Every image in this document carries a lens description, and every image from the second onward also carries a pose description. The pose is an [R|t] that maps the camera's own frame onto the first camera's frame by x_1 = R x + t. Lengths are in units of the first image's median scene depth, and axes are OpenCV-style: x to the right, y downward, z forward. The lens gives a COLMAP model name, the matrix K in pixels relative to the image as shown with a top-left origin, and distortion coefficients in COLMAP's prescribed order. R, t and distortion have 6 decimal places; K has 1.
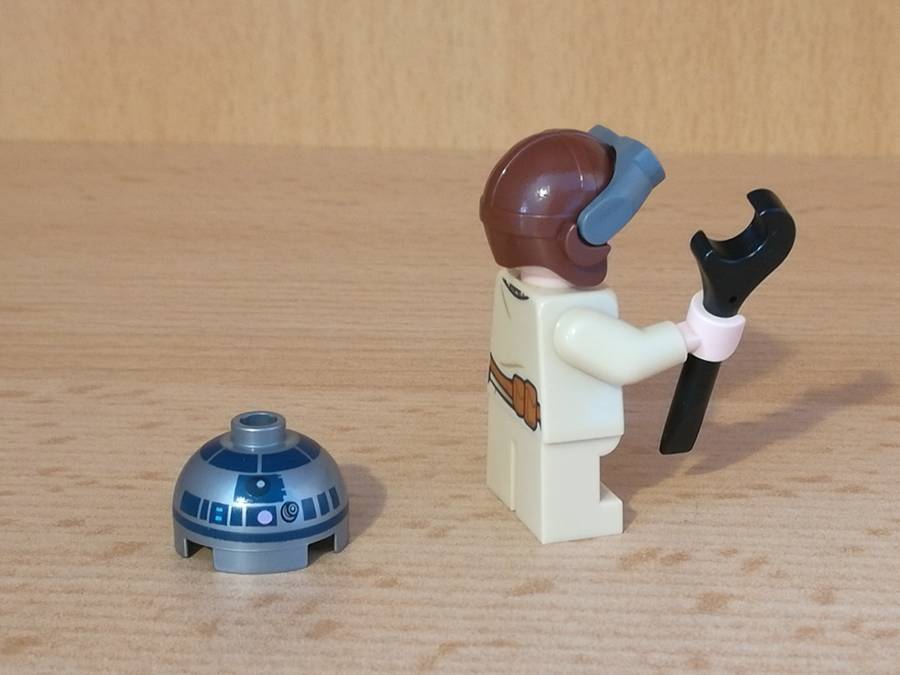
lens RADIAL K [[2068.1, 0, 450.0], [0, 2068.1, 337.5], [0, 0, 1]] dist [0.135822, -0.034505]
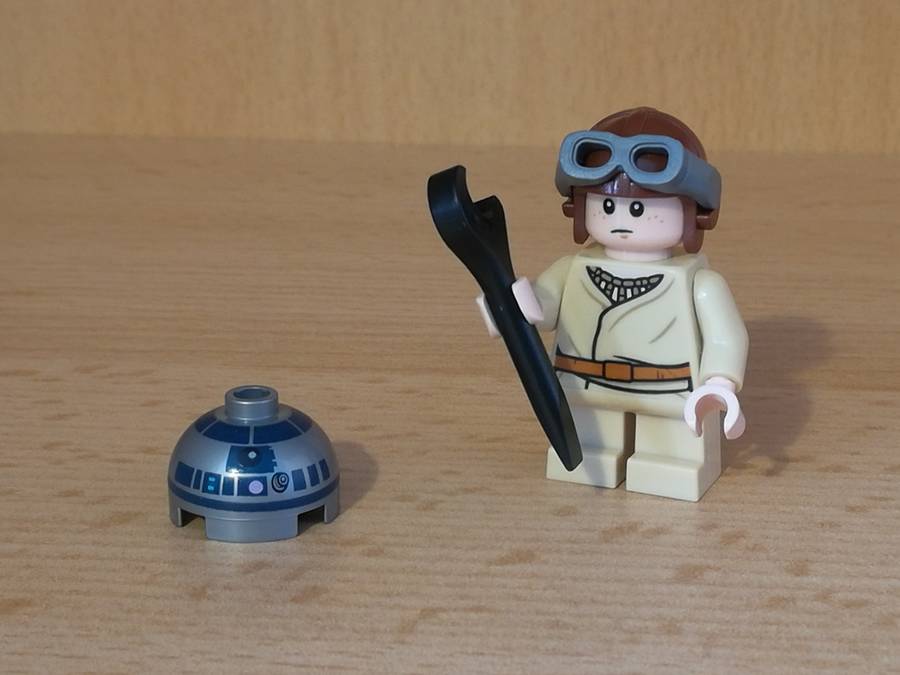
lens RADIAL K [[2068.1, 0, 450.0], [0, 2068.1, 337.5], [0, 0, 1]] dist [0.135822, -0.034505]
pose [[0.999790, 0.008113, -0.018833, 0.025696], [-0.008220, 0.999950, -0.005625, 0.017262], [0.018787, 0.005779, 0.999807, -0.027012]]
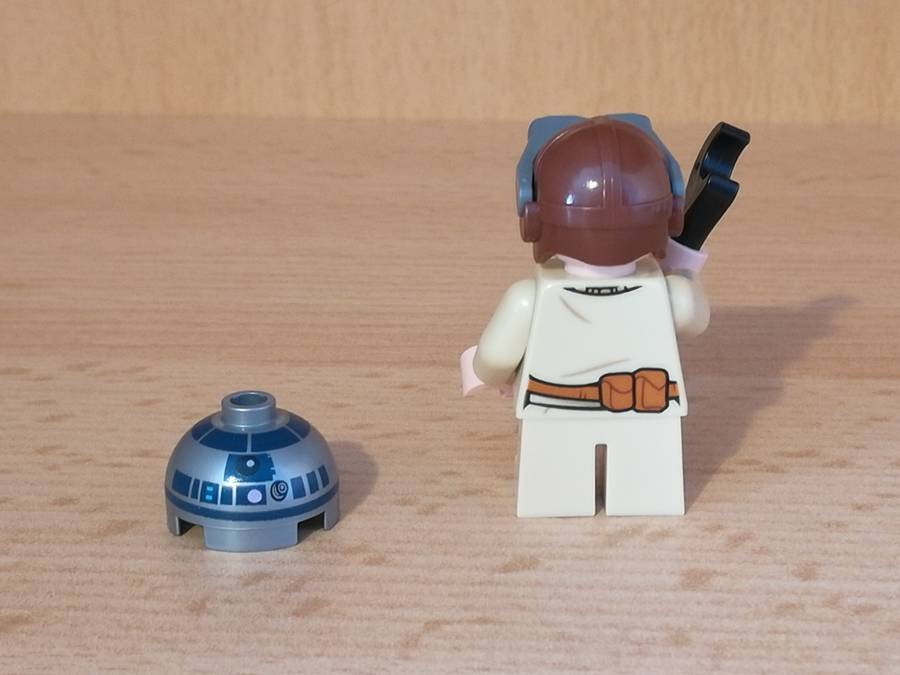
lens RADIAL K [[2068.1, 0, 450.0], [0, 2068.1, 337.5], [0, 0, 1]] dist [0.135822, -0.034505]
pose [[0.999891, -0.005217, -0.013833, 0.020595], [0.005495, 0.999782, 0.020136, -0.010676], [0.013725, -0.020210, 0.999702, -0.010199]]
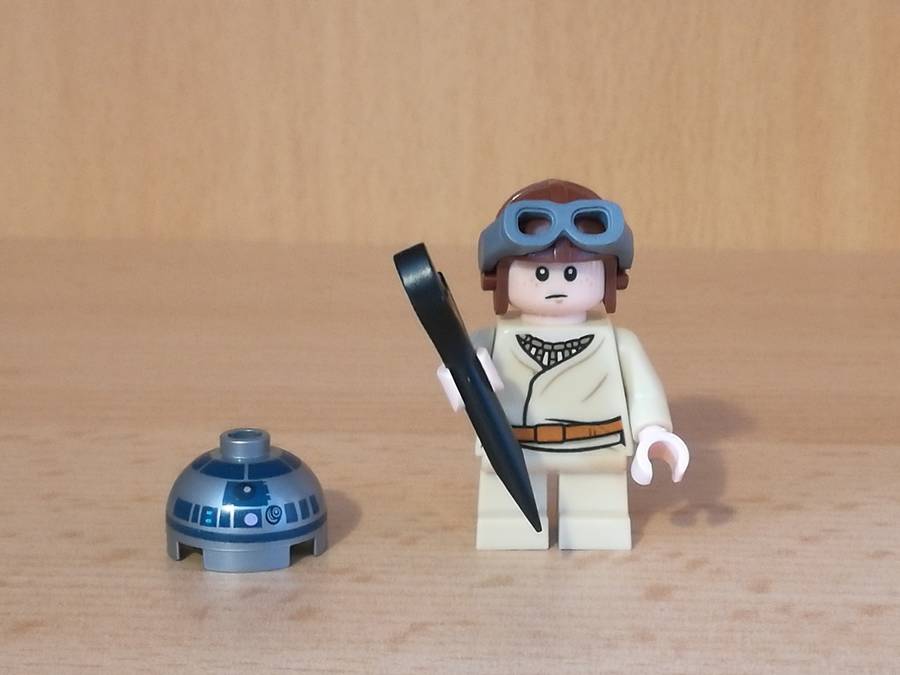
lens RADIAL K [[2068.1, 0, 450.0], [0, 2068.1, 337.5], [0, 0, 1]] dist [0.135822, -0.034505]
pose [[0.999889, 0.000190, 0.014931, -0.000419], [0.001021, 0.996710, -0.081038, 0.079264], [-0.014897, 0.081045, 0.996599, -0.101535]]
